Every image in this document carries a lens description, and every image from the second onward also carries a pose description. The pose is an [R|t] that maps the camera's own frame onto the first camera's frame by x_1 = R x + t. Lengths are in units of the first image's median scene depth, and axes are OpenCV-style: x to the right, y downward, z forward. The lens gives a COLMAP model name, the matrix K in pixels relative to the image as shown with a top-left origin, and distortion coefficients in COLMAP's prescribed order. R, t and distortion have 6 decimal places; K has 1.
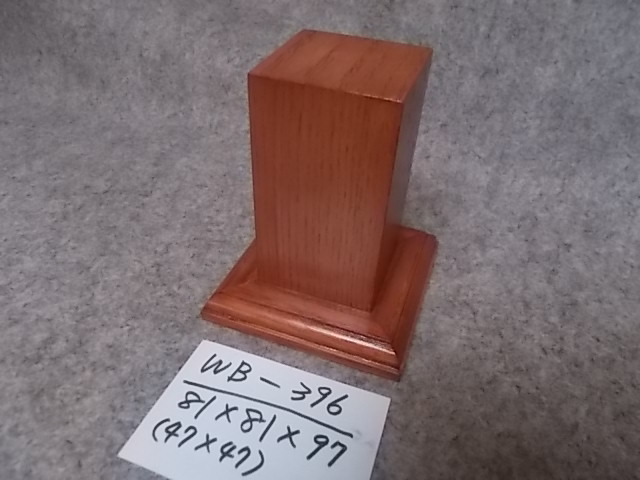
lens RADIAL K [[501.4, 0, 319.9], [0, 501.4, 248.1], [0, 0, 1]] dist [-0.015023, -0.004741]
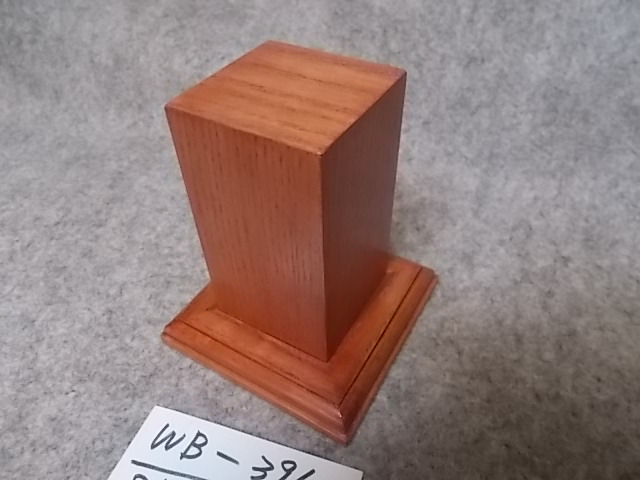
lens RADIAL K [[501.4, 0, 319.9], [0, 501.4, 248.1], [0, 0, 1]] dist [-0.015023, -0.004741]
pose [[0.998196, -0.056481, -0.020342, 0.068888], [0.057735, 0.996046, 0.067516, -0.101998], [0.016448, -0.068569, 0.997511, 0.091633]]
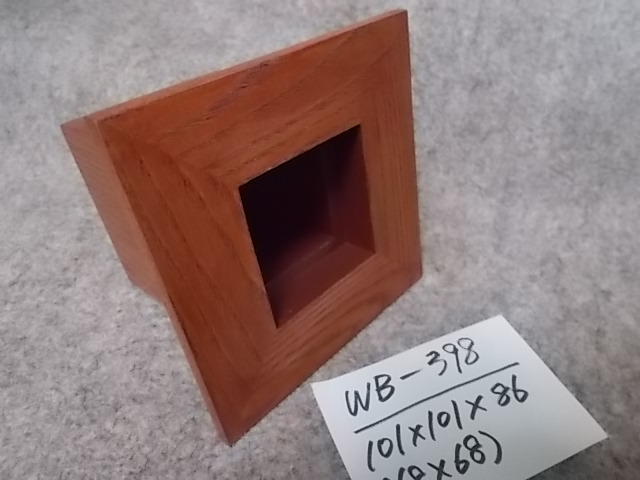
lens RADIAL K [[512.4, 0, 322.6], [0, 512.4, 241.2], [0, 0, 1]] dist [0.003850, -0.008165]
pose [[0.992527, -0.104310, 0.063321, -0.000240], [0.105518, 0.994288, -0.016044, -0.114441], [-0.061286, 0.022605, 0.997864, 0.185901]]
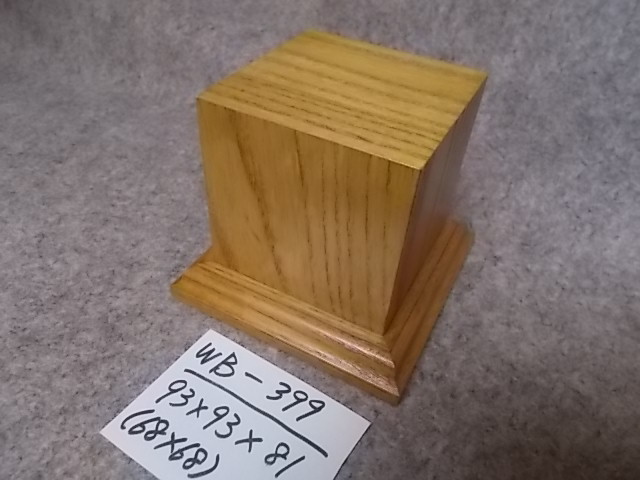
lens RADIAL K [[524.9, 0, 319.3], [0, 524.9, 240.7], [0, 0, 1]] dist [0.009764, -0.001583]
pose [[0.992441, 0.095430, -0.077168, 0.231909], [-0.094811, 0.995427, 0.011653, -0.015243], [0.077927, -0.004248, 0.996950, 0.038841]]
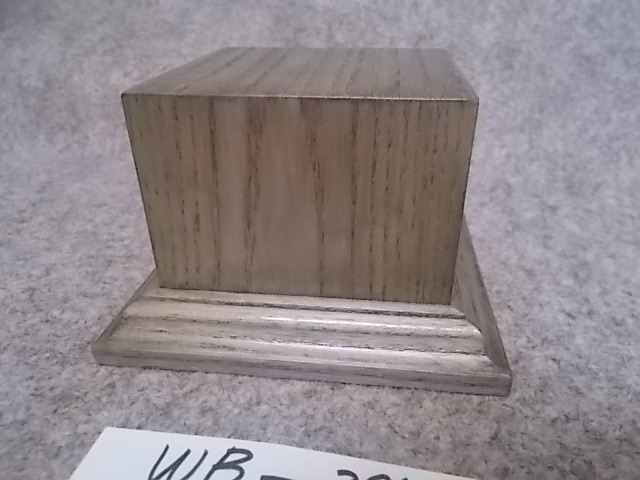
lens RADIAL K [[494.8, 0, 321.9], [0, 494.8, 254.2], [0, 0, 1]] dist [0.082566, -0.128936]
pose [[0.982351, -0.147410, 0.115140, 0.005339], [0.165081, 0.972696, -0.163127, 0.141596], [-0.087950, 0.179255, 0.979863, 0.215782]]
